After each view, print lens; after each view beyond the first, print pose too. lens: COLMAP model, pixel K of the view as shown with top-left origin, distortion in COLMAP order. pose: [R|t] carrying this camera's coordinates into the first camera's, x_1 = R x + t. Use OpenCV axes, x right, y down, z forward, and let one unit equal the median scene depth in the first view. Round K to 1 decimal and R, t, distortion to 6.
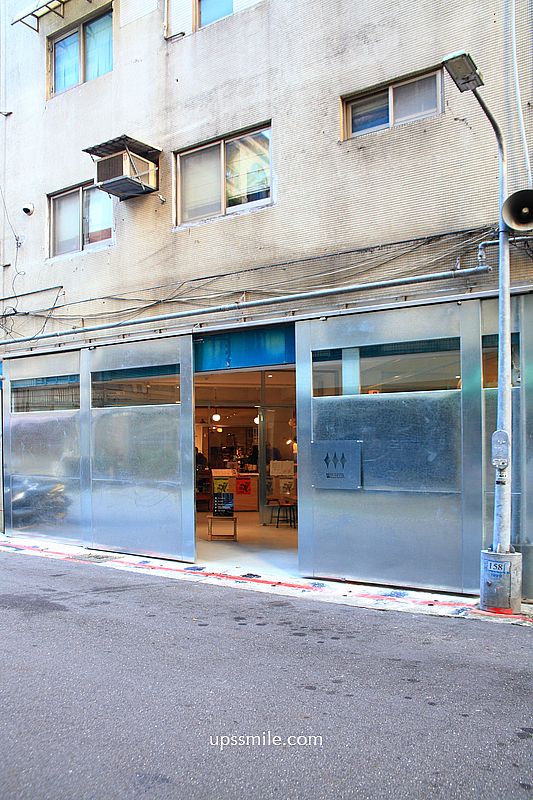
lens RADIAL K [[567.4, 0, 266.0], [0, 567.4, 457.1], [0, 0, 1]] dist [-0.038282, -0.000657]
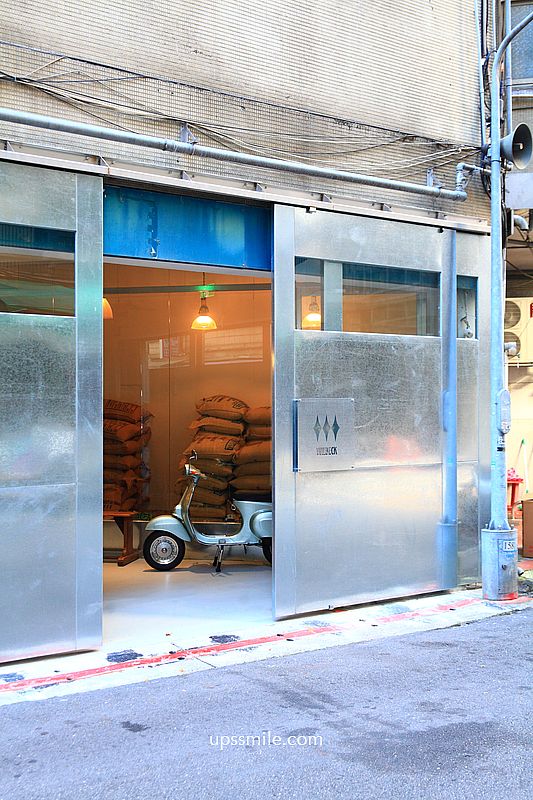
lens RADIAL K [[961.4, 0, 266.5], [0, 961.4, 400.0], [0, 0, 1]] dist [0.069394, 0.012575]
pose [[0.420722, 0.004771, 0.907177, -0.863851], [0.013021, 0.999851, -0.011297, -0.014529], [-0.907096, 0.016566, 0.420598, 0.550027]]
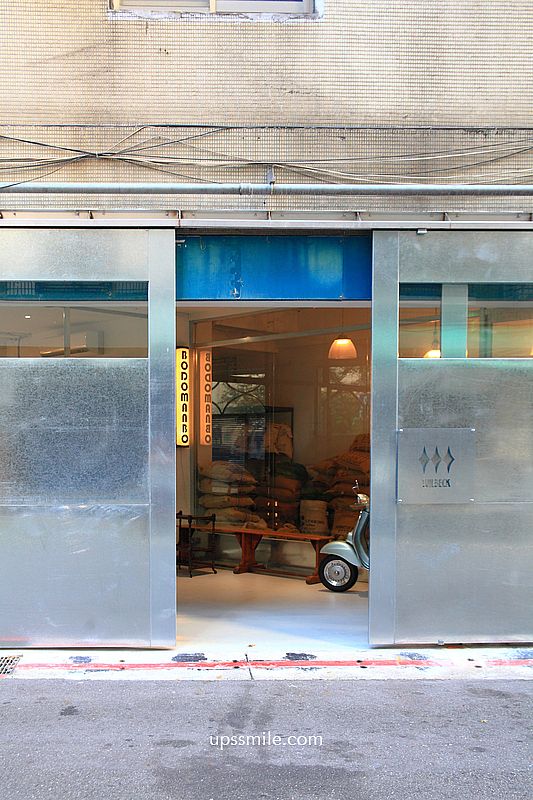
lens RADIAL K [[842.2, 0, 163.6], [0, 842.2, 498.8], [0, 0, 1]] dist [-0.004481, 0.030648]
pose [[0.851247, -0.035749, 0.523546, -0.595352], [0.008700, 0.998501, 0.054036, -0.004167], [-0.524693, -0.041443, 0.850282, 0.328293]]
